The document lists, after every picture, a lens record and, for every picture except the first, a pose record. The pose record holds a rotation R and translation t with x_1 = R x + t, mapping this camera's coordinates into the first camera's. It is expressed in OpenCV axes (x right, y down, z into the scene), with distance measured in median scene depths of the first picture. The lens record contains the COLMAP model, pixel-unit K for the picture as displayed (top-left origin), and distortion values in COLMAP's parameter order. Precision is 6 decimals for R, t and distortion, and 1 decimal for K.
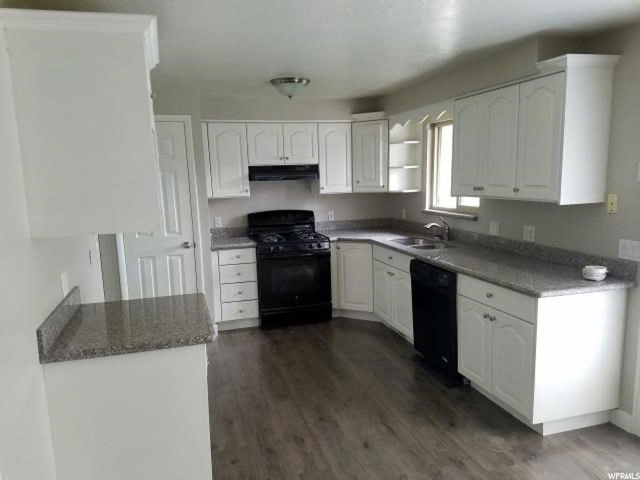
lens RADIAL K [[490.1, 0, 320.0], [0, 490.1, 240.0], [0, 0, 1]] dist [0.003234, -0.001353]
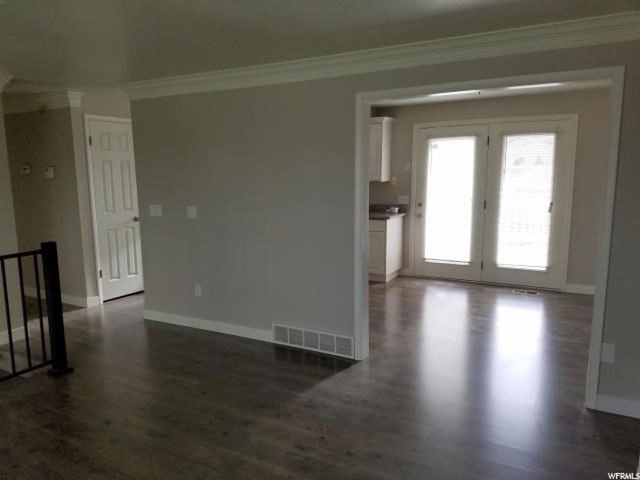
lens RADIAL K [[490.1, 0, 320.0], [0, 490.1, 240.0], [0, 0, 1]] dist [0.003234, -0.001353]
pose [[0.720797, -0.084173, 0.688017, -0.993845], [0.082135, 0.995978, 0.035800, 0.071824], [-0.688263, 0.030706, 0.724811, -0.338724]]
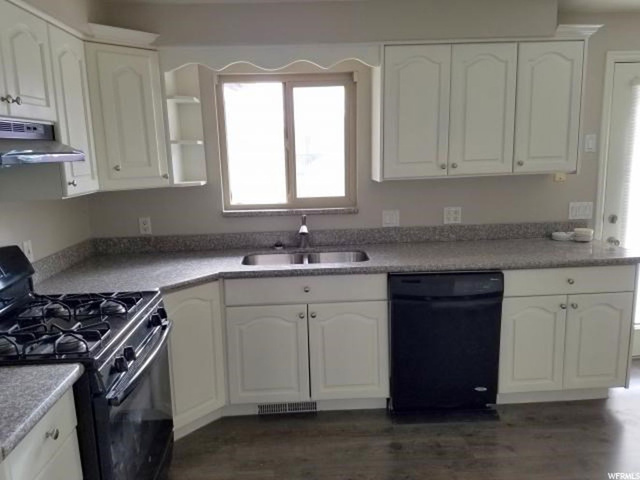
lens RADIAL K [[479.2, 0, 319.2], [0, 479.2, 230.1], [0, 0, 1]] dist [0.007041, 0.003252]
pose [[0.247309, -0.126843, 0.960598, -0.468801], [0.153185, 0.984045, 0.090501, -0.099967], [-0.956751, 0.124767, 0.262793, 0.971791]]
